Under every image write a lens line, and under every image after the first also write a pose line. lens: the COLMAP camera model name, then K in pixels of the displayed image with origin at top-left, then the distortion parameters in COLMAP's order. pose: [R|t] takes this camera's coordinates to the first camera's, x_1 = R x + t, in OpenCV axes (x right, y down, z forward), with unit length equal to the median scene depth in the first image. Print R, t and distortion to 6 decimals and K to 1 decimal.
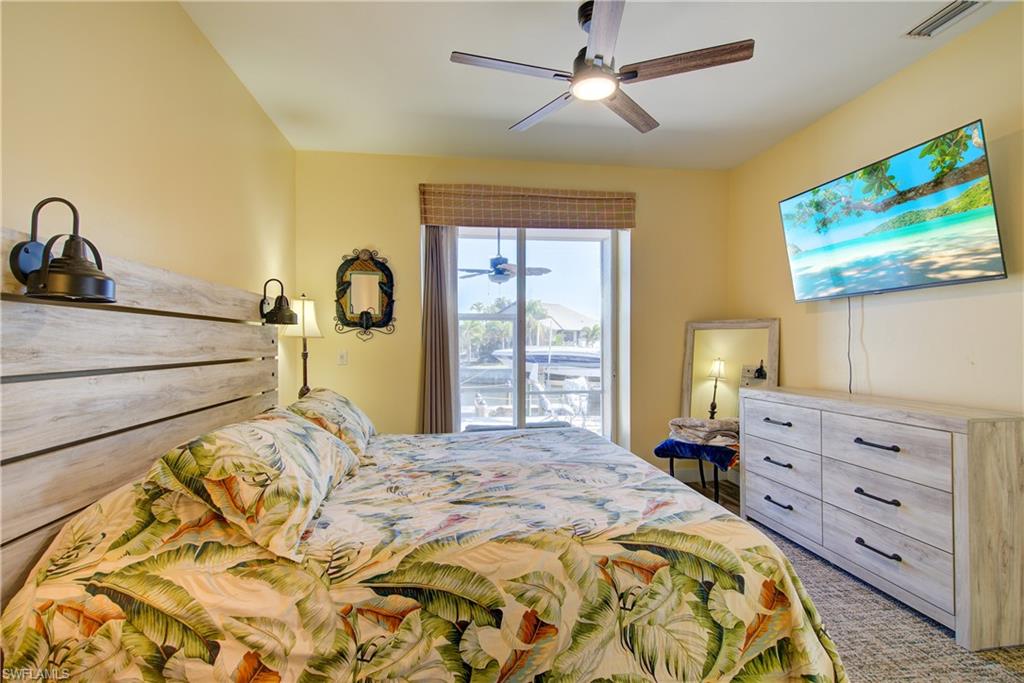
lens RADIAL K [[474.3, 0, 510.9], [0, 474.3, 344.2], [0, 0, 1]] dist [-0.002011, -0.000196]
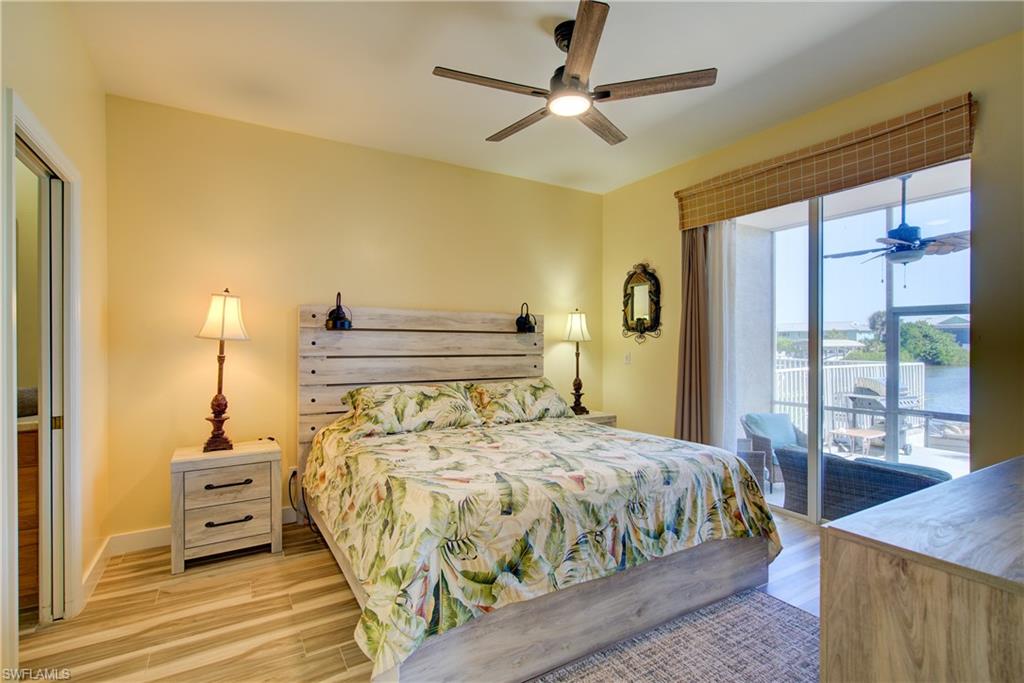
lens RADIAL K [[474.3, 0, 510.9], [0, 474.3, 344.2], [0, 0, 1]] dist [-0.002011, -0.000196]
pose [[0.388494, 0.004569, -0.921440, 0.625642], [-0.007836, 0.999968, 0.001655, -0.005911], [0.921418, 0.006577, 0.388517, 0.271633]]
